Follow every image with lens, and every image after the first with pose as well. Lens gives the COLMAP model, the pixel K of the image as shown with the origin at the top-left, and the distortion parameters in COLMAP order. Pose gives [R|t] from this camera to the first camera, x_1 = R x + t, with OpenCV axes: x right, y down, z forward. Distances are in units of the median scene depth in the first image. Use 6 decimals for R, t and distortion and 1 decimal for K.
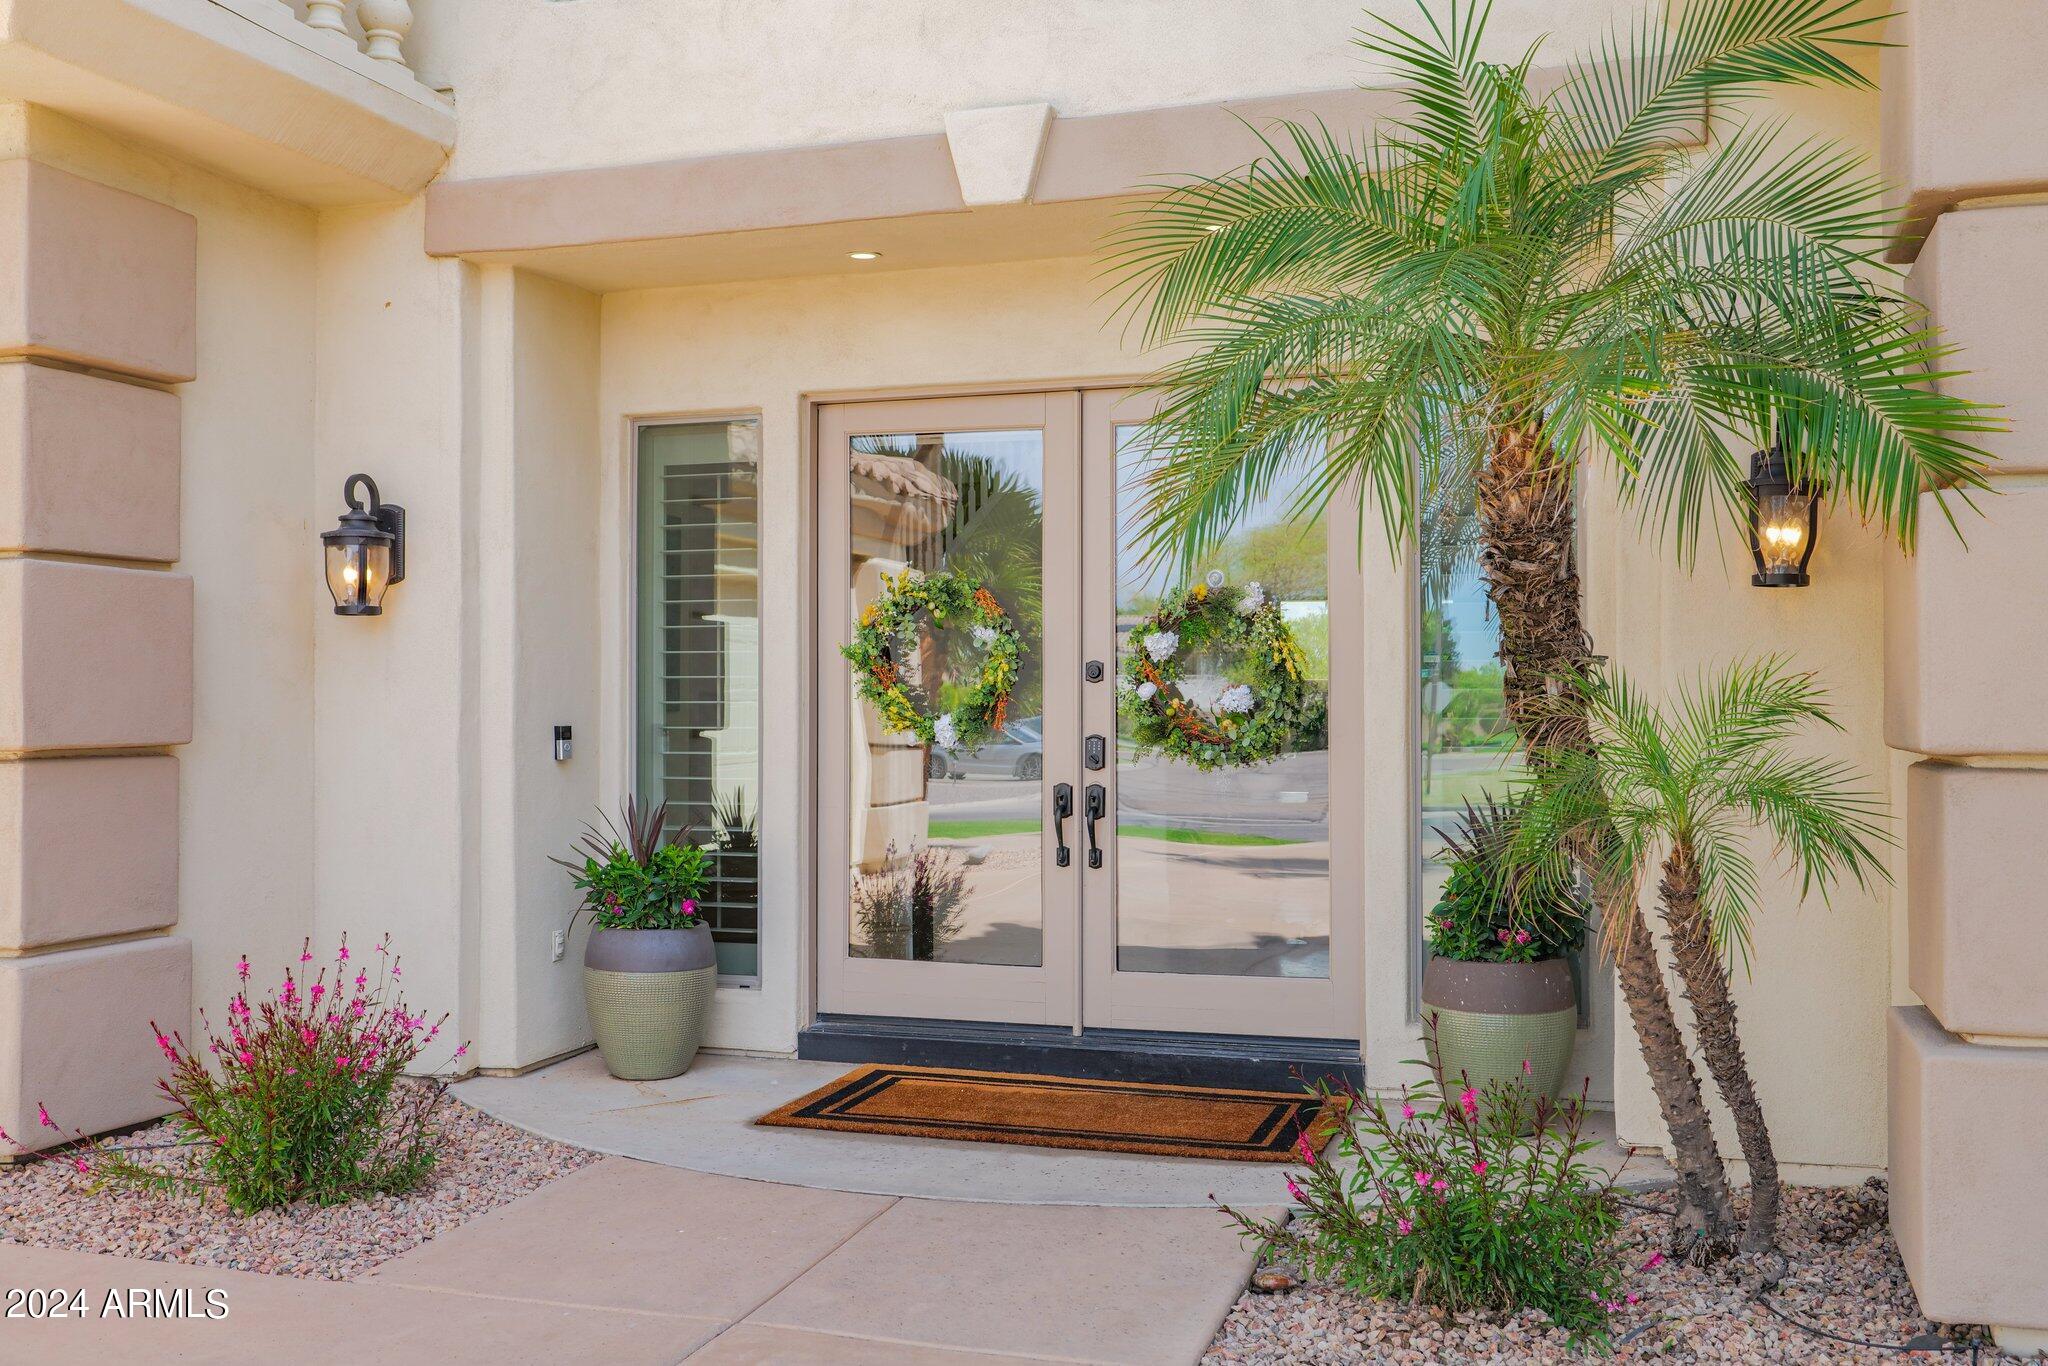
lens RADIAL K [[1942.9, 0, 1019.9], [0, 1942.9, 686.5], [0, 0, 1]] dist [0.012086, 0.000000]
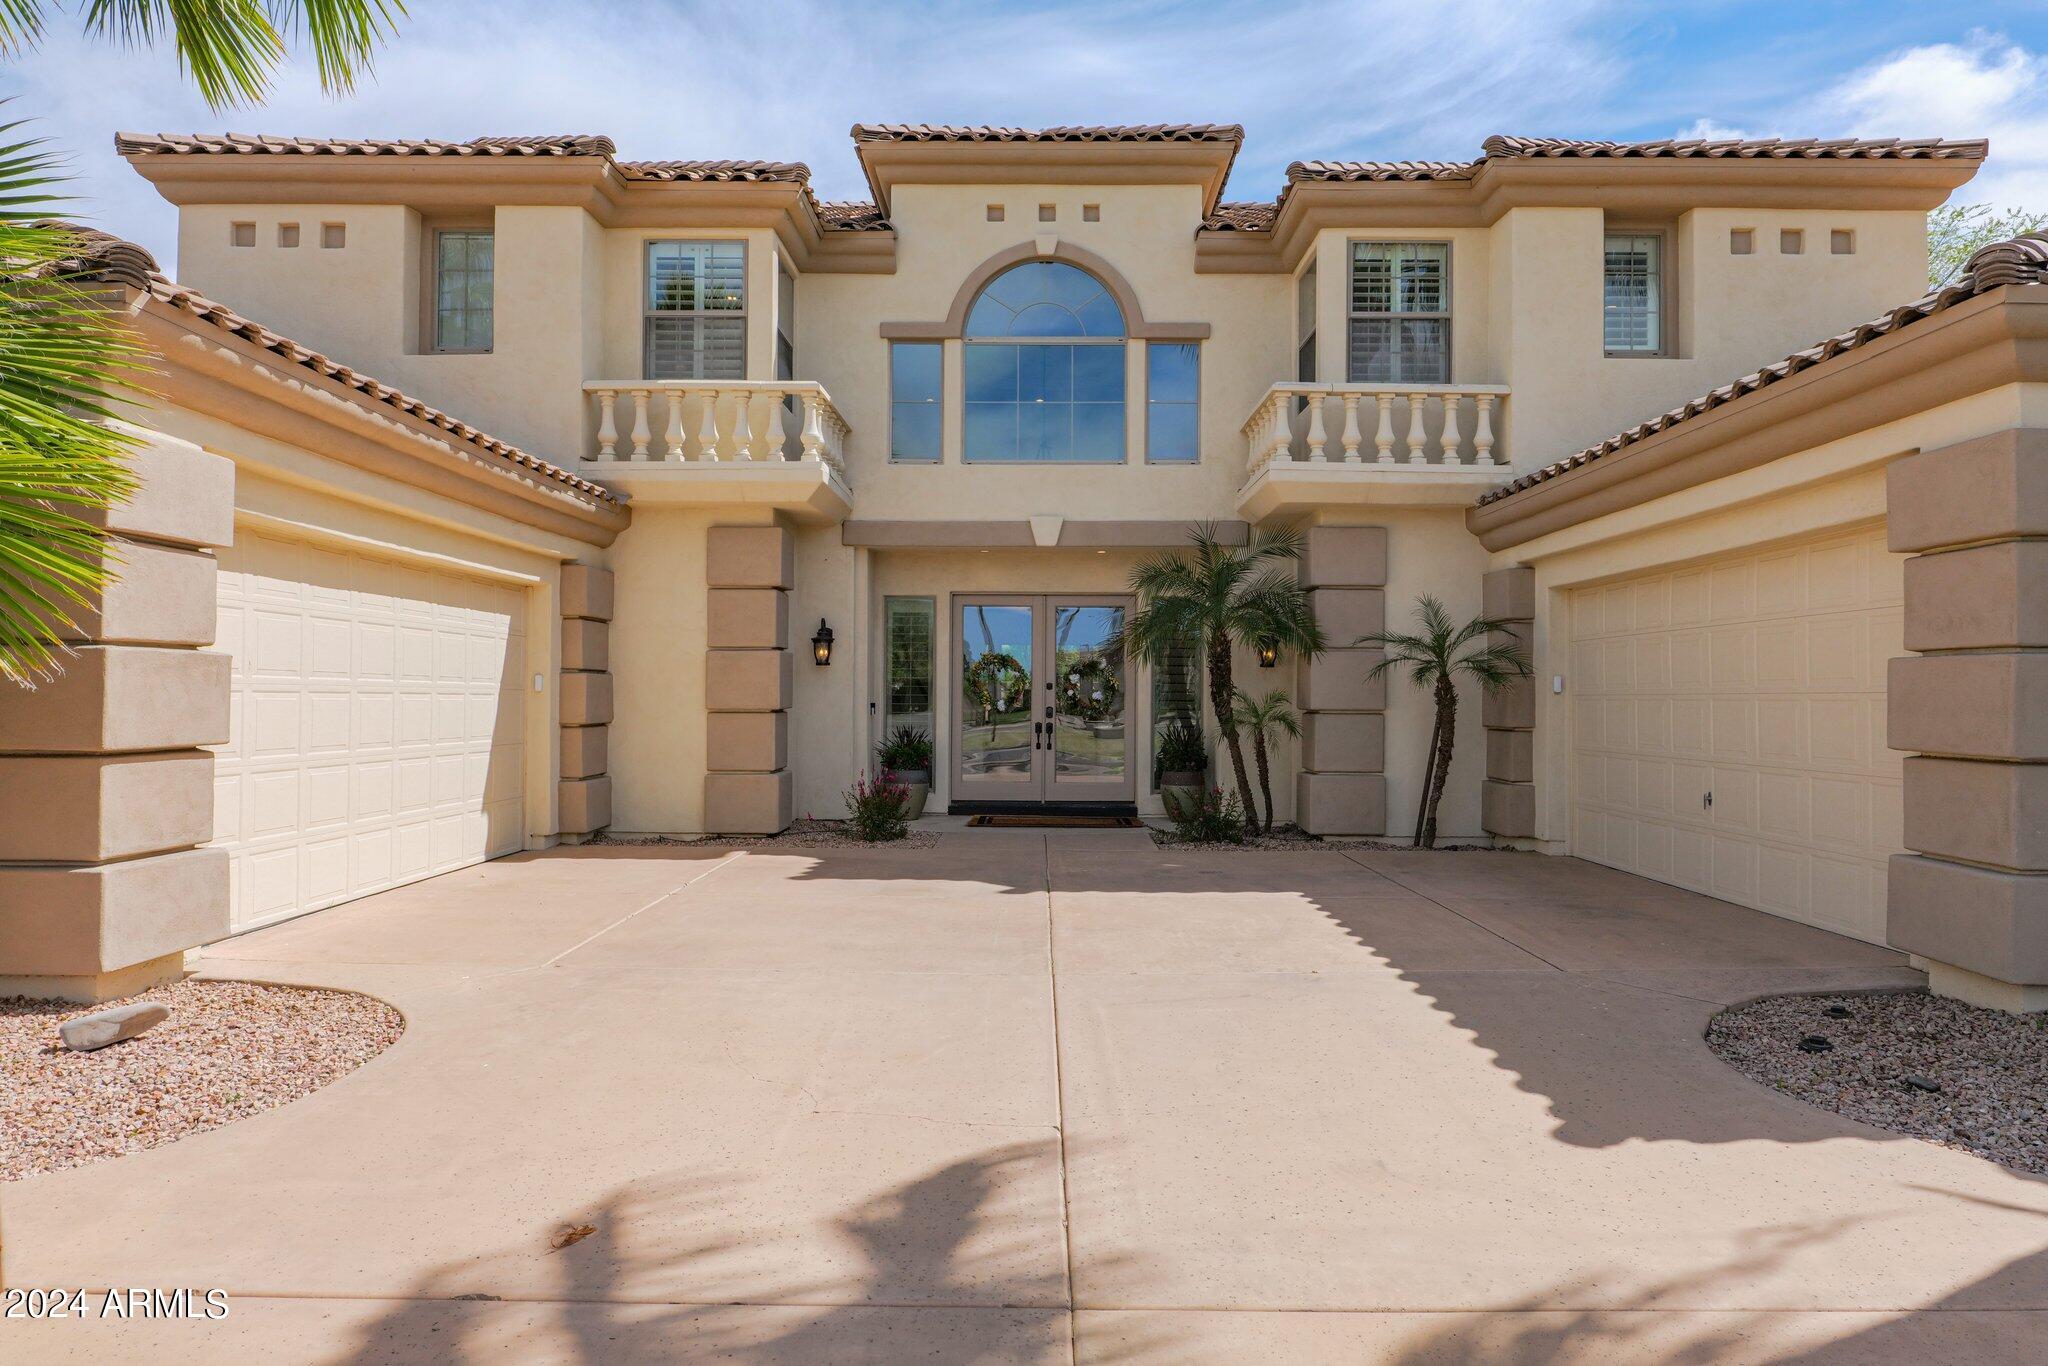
lens RADIAL K [[1346.1, 0, 1023.4], [0, 1346.1, 693.4], [0, 0, 1]] dist [0.004381, -0.000119]
pose [[0.951971, 0.008932, 0.306059, -0.717247], [-0.010784, 0.999932, 0.004363, -0.005480], [-0.305999, -0.007454, 0.952003, -1.123547]]
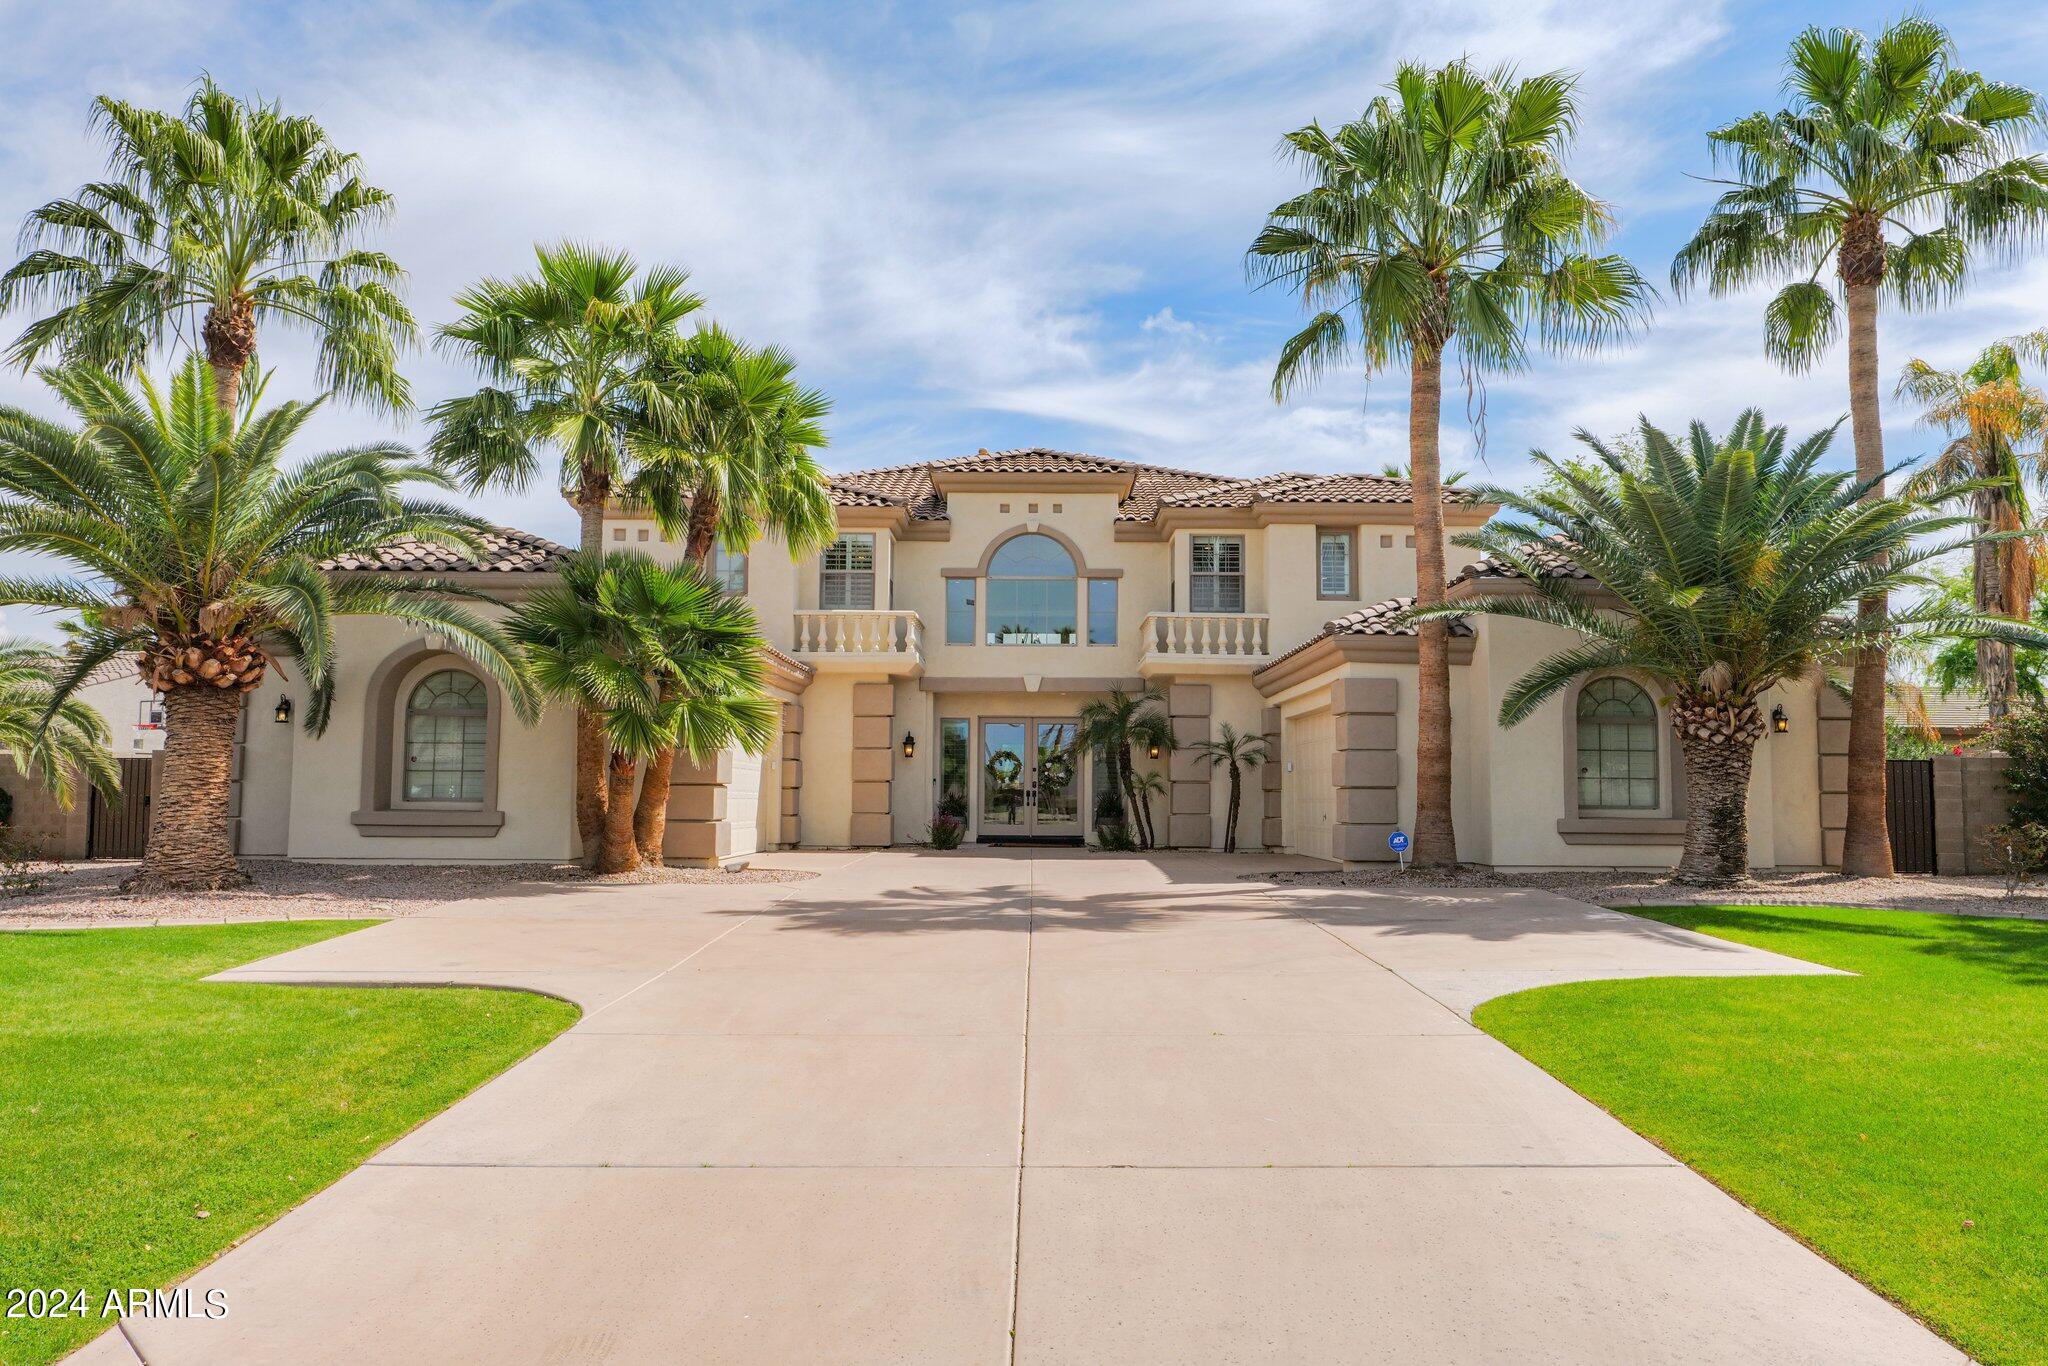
lens RADIAL K [[1491.5, 0, 1021.2], [0, 1491.5, 697.5], [0, 0, 1]] dist [0.000058, 0.000032]
pose [[0.950906, 0.030055, 0.308016, -1.400061], [-0.011981, 0.998102, -0.060403, 0.047261], [-0.309247, 0.053747, 0.949462, -3.215617]]
